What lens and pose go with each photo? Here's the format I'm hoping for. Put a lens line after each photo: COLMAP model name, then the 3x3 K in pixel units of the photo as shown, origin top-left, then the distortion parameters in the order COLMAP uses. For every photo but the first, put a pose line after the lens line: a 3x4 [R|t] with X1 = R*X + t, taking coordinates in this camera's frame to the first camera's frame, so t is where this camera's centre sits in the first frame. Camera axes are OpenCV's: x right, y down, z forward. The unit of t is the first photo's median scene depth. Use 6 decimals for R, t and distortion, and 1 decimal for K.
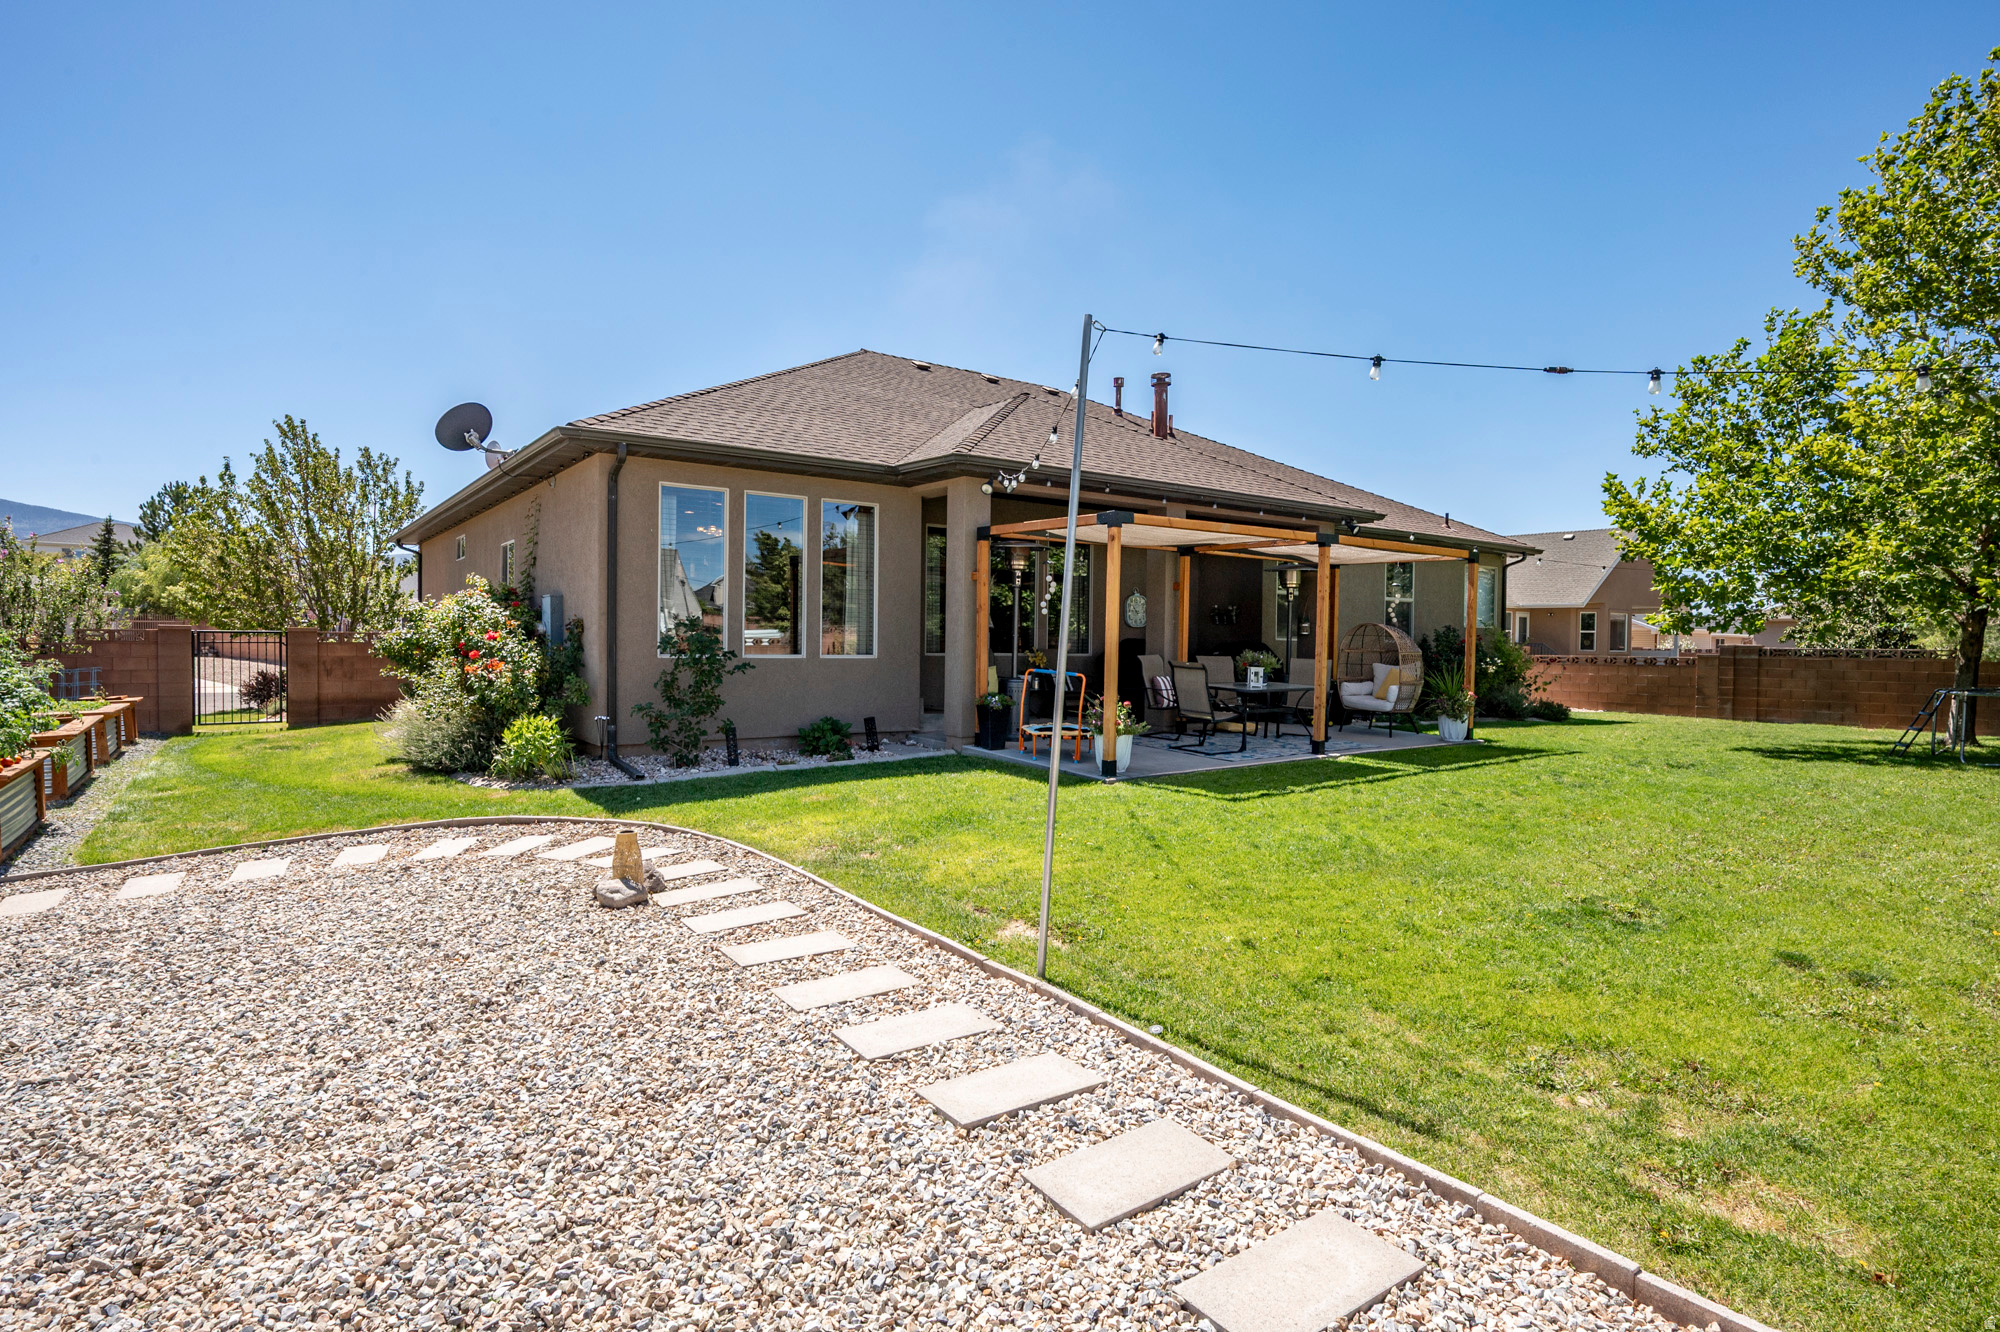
lens RADIAL K [[1032.9, 0, 1000.0], [0, 1032.9, 666.0], [0, 0, 1]] dist [0.032000, -0.025941]
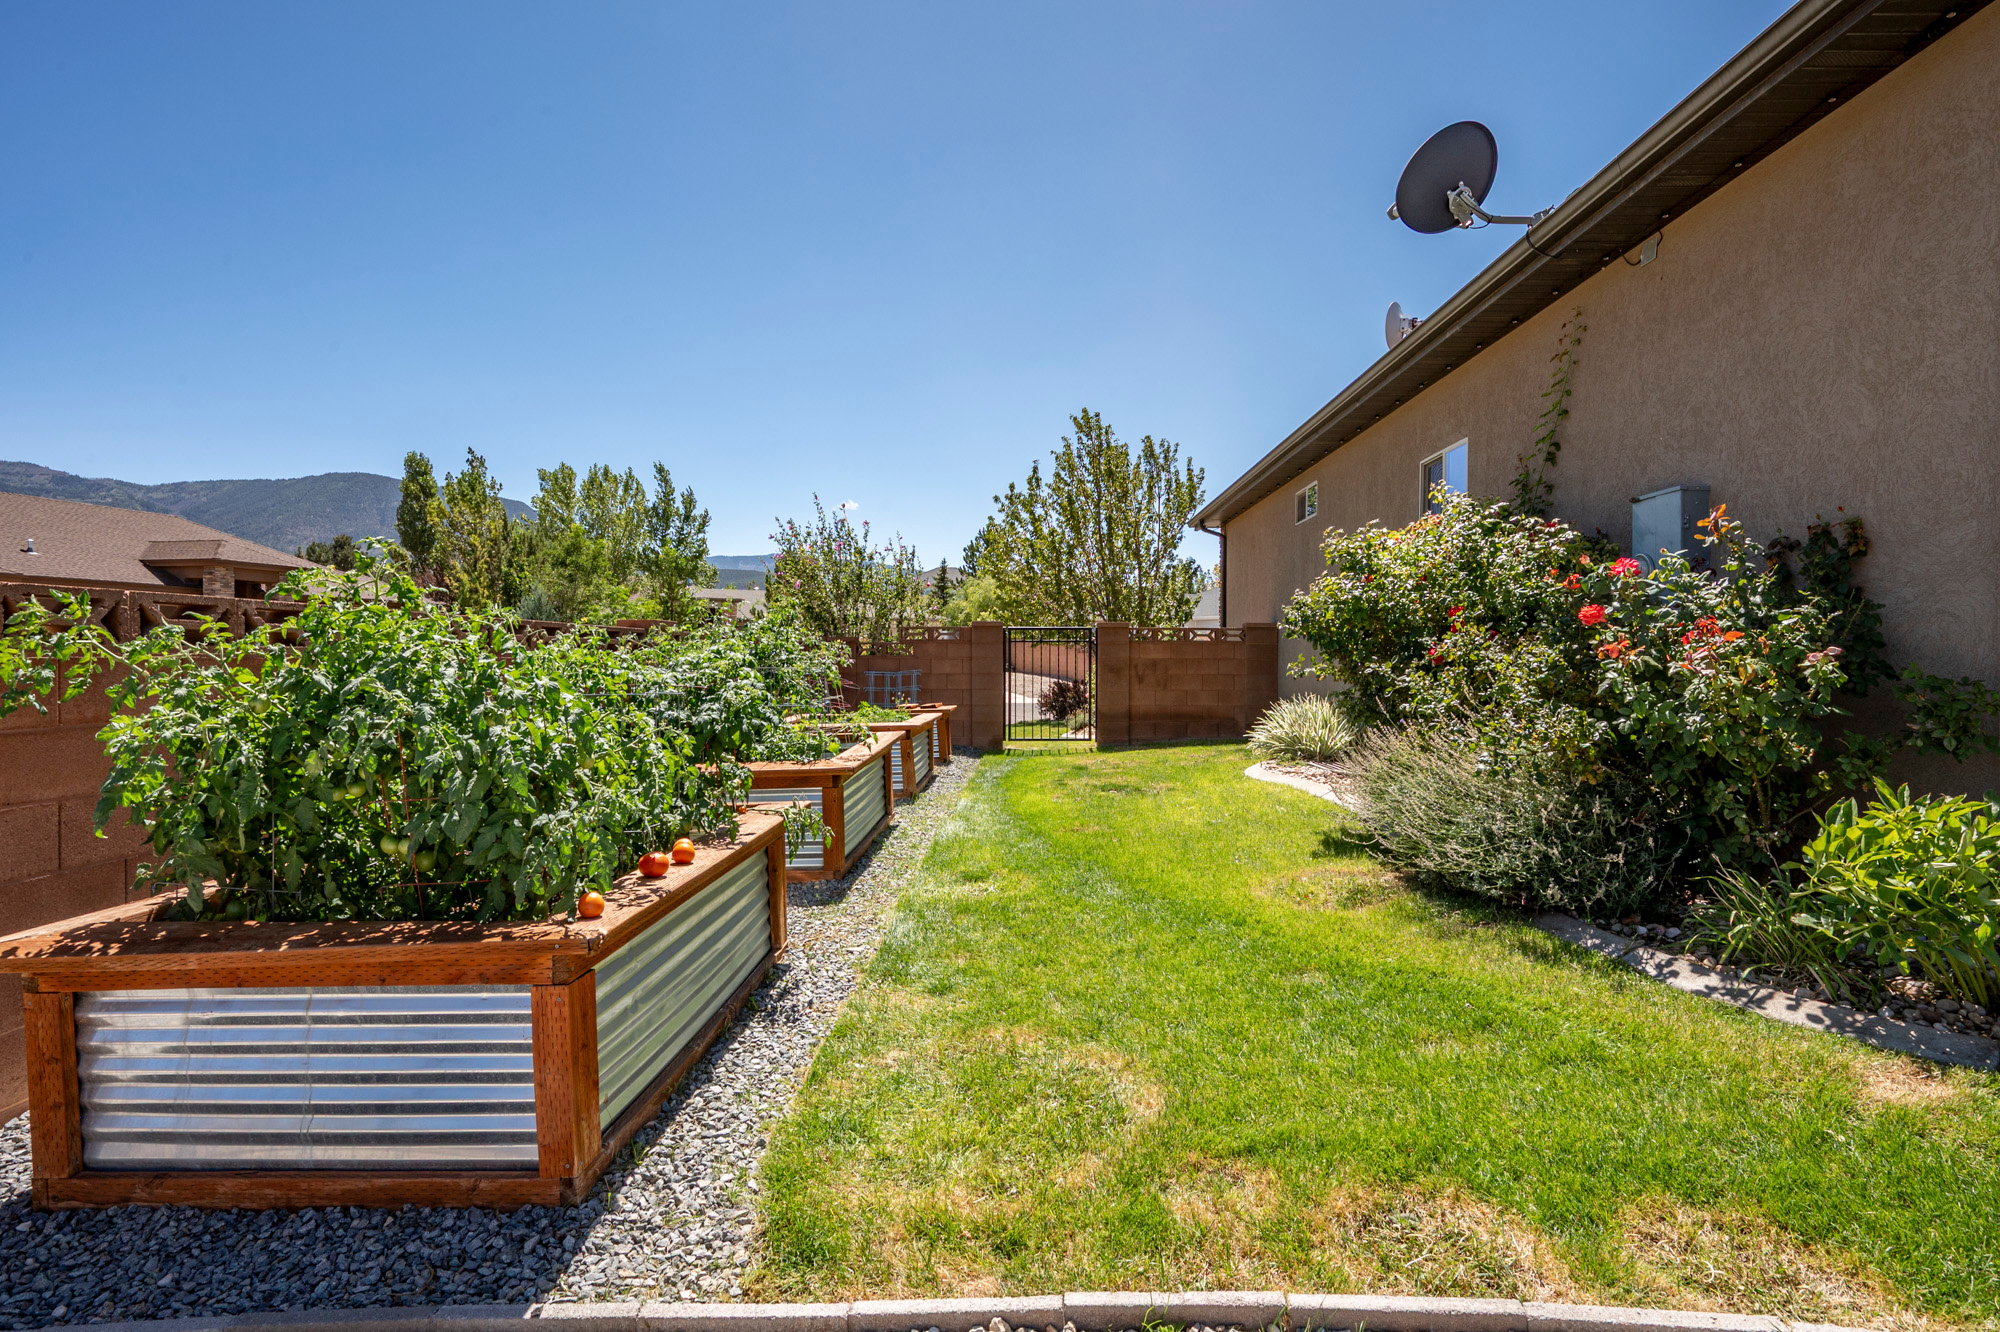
lens RADIAL K [[1035.8, 0, 1000.0], [0, 1035.8, 666.0], [0, 0, 1]] dist [-0.000078, -0.000021]
pose [[0.793295, -0.001008, -0.608837, -0.256127], [-0.010607, 0.999824, -0.015477, 0.009438], [0.608745, 0.018736, 0.793144, 0.320925]]
